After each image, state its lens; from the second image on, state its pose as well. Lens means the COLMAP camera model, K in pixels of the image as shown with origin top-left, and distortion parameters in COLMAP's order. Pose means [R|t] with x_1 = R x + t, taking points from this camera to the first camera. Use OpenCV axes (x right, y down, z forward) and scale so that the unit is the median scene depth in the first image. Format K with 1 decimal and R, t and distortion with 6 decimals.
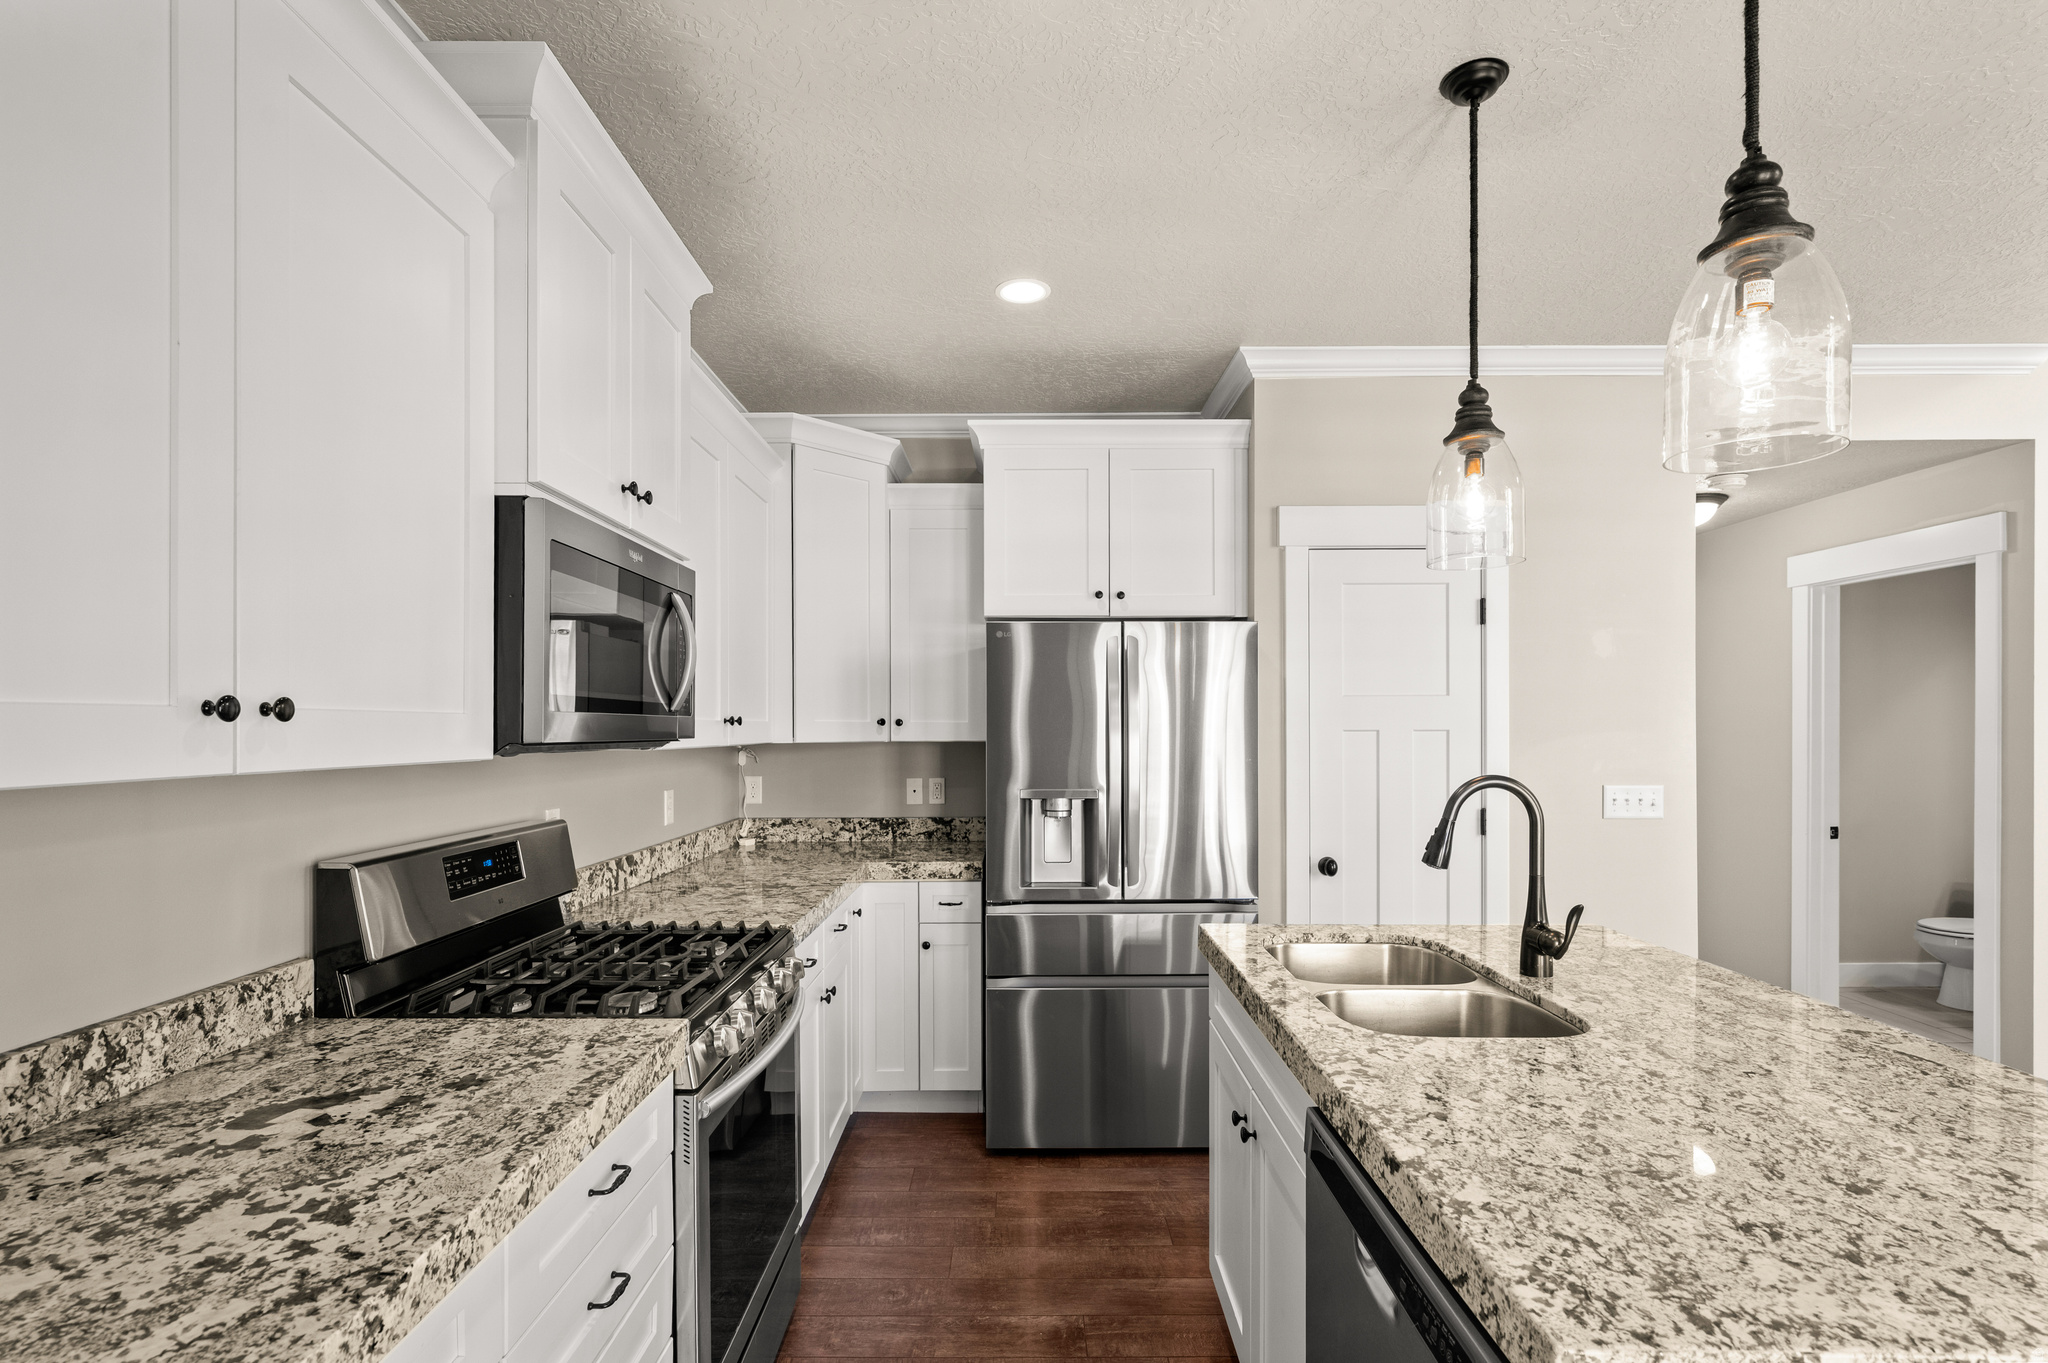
lens RADIAL K [[967.4, 0, 1022.3], [0, 967.4, 725.4], [0, 0, 1]] dist [-0.000623, 0.000398]
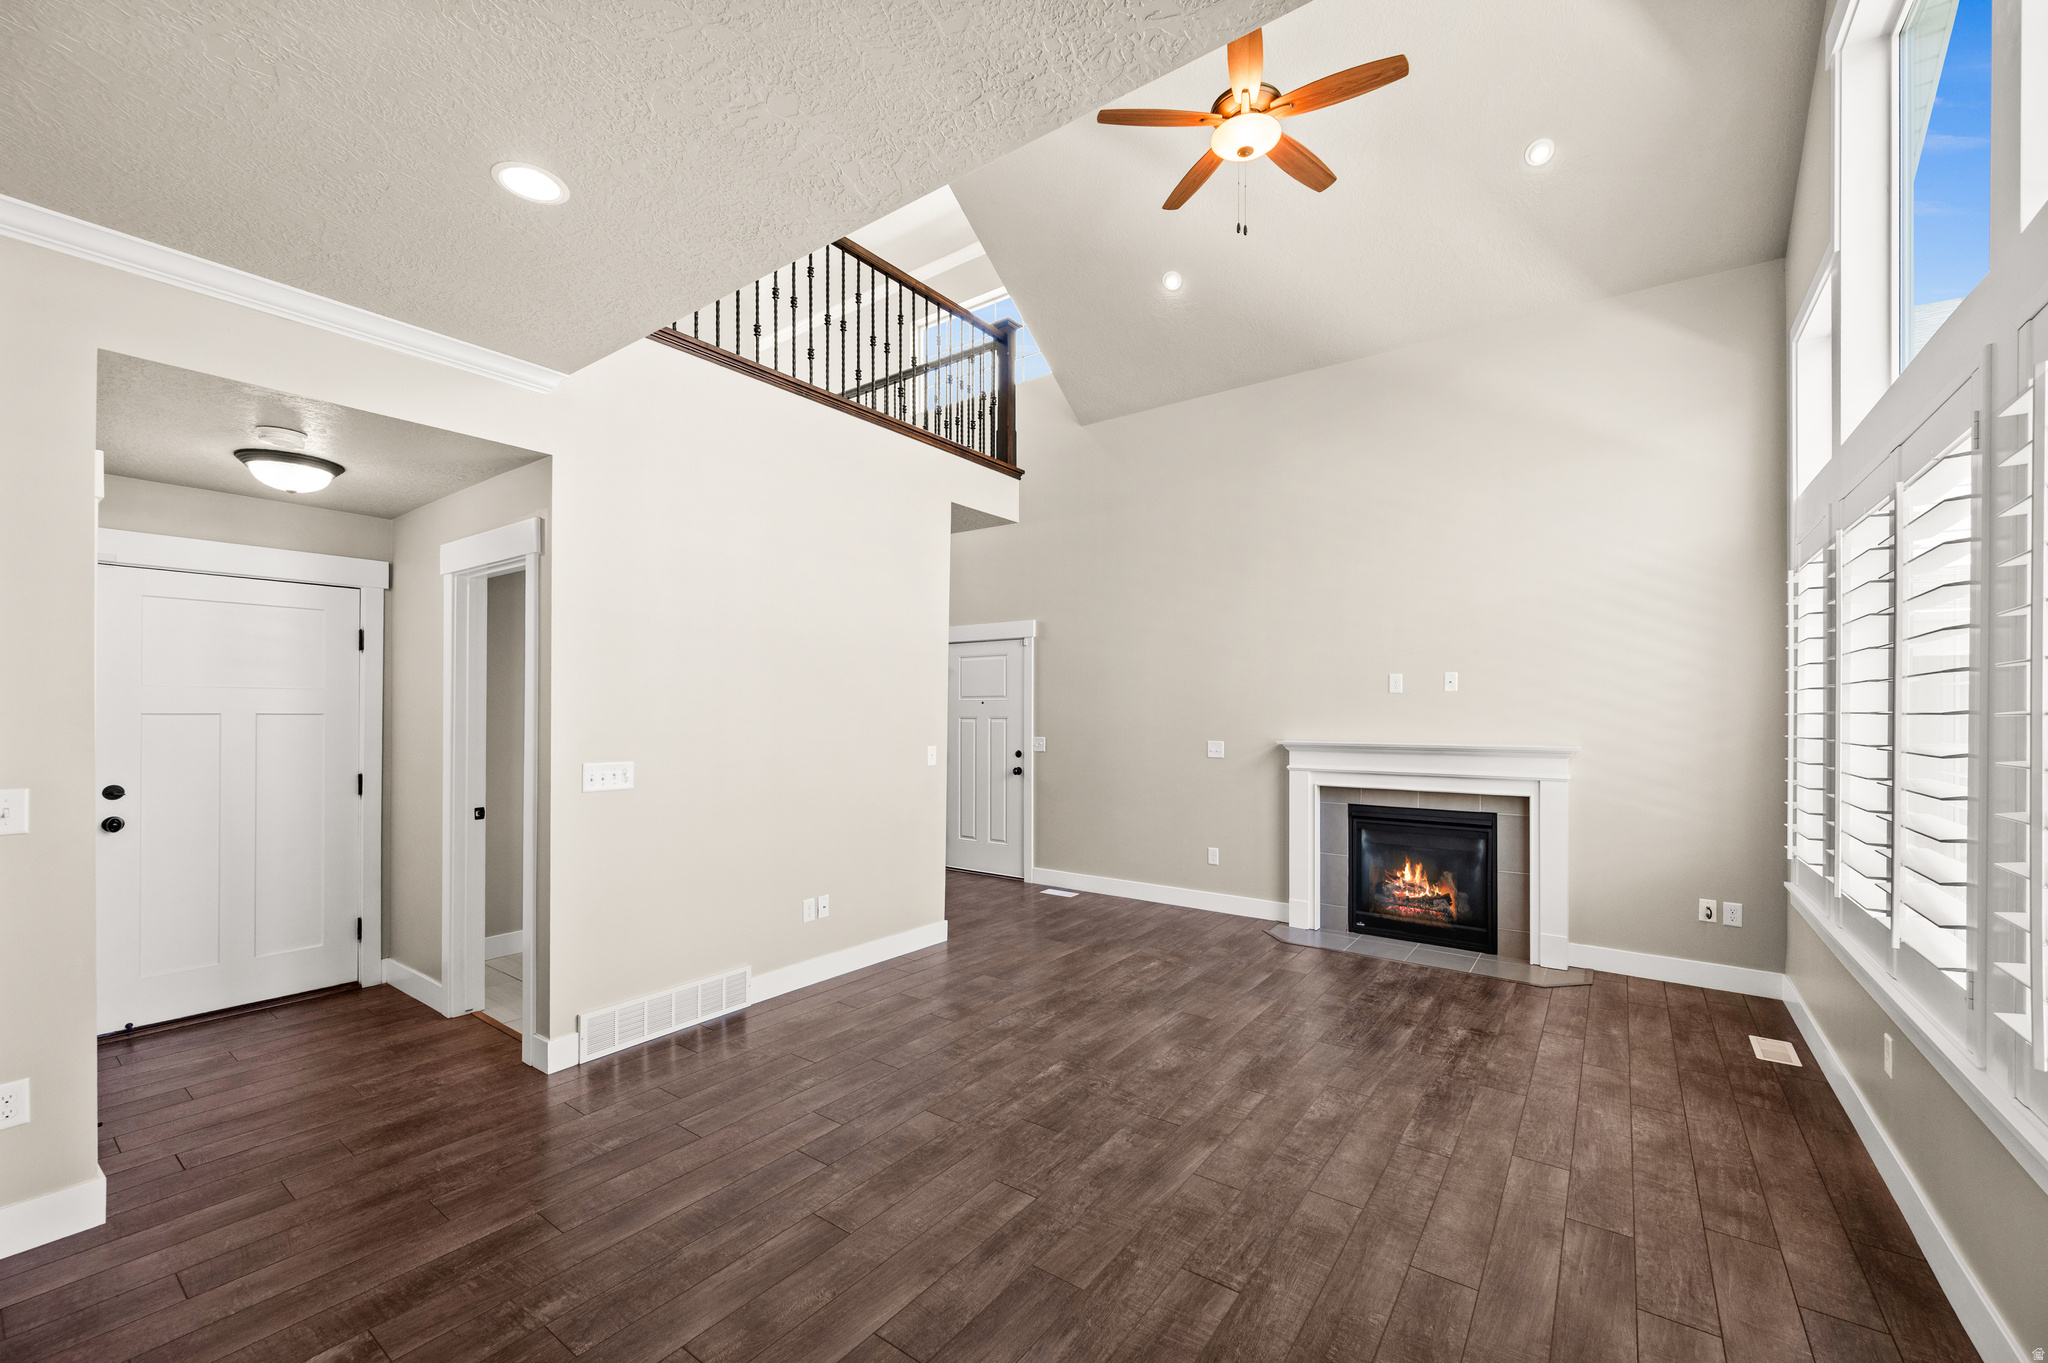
lens RADIAL K [[812.4, 0, 1026.9], [0, 812.4, 715.4], [0, 0, 1]] dist [-0.002768, 0.000429]
pose [[0.588907, 0.002141, 0.808198, 0.742543], [-0.006499, 0.999977, 0.002087, -0.001205], [-0.808175, -0.006482, 0.588907, 0.006274]]
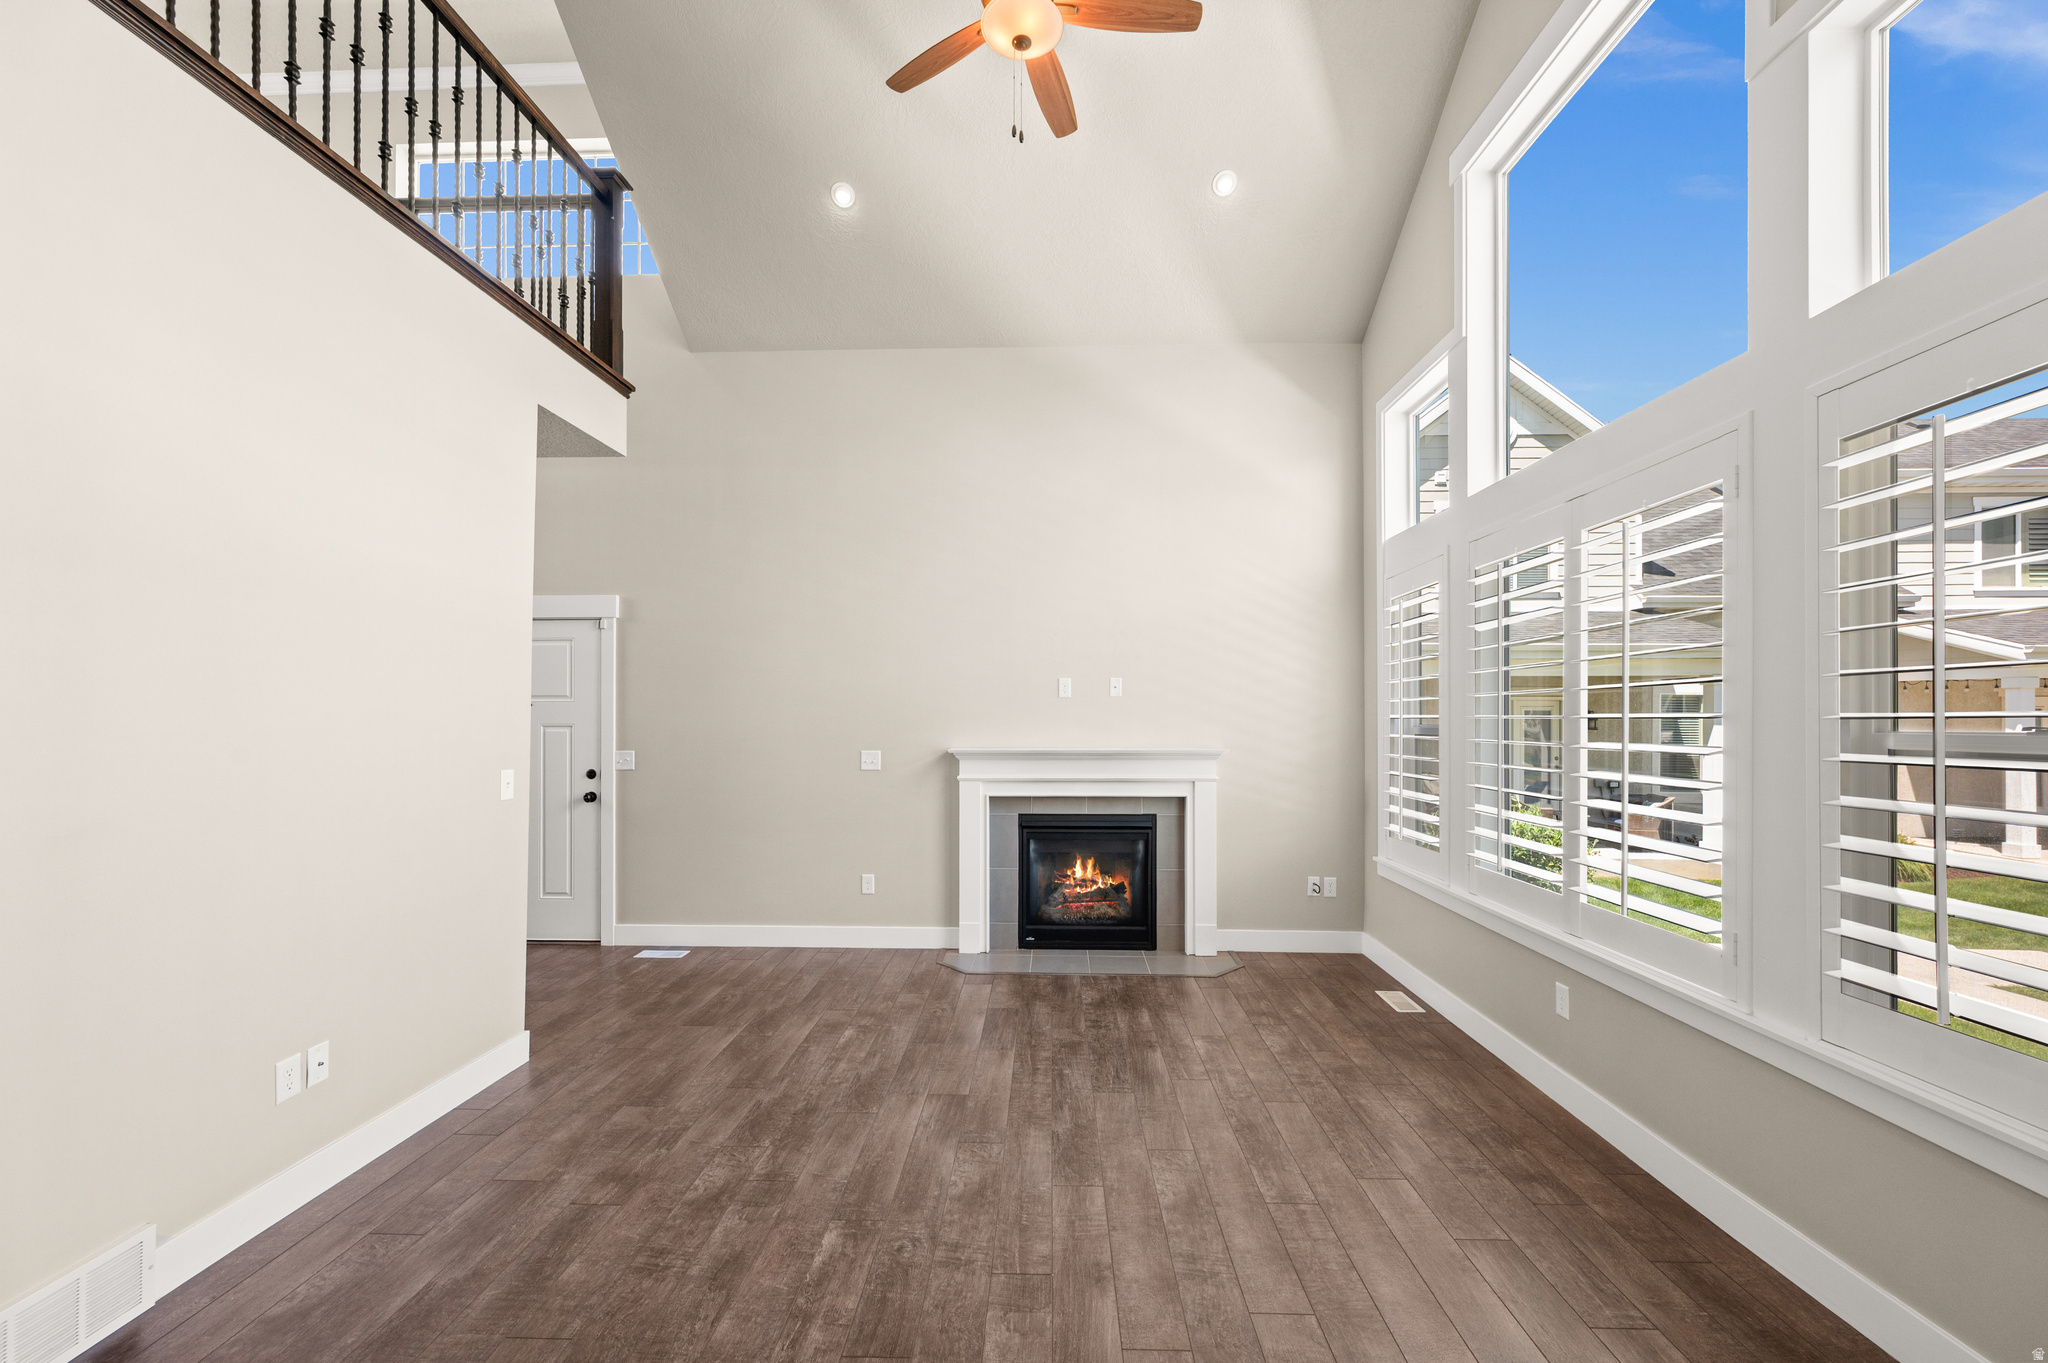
lens RADIAL K [[812.4, 0, 1024.4], [0, 812.4, 717.4], [0, 0, 1]] dist [-0.002768, 0.000429]
pose [[0.031876, 0.005218, 0.999478, 0.915880], [-0.002590, 0.999983, -0.005138, -0.000285], [-0.999488, -0.002425, 0.031889, 0.435842]]
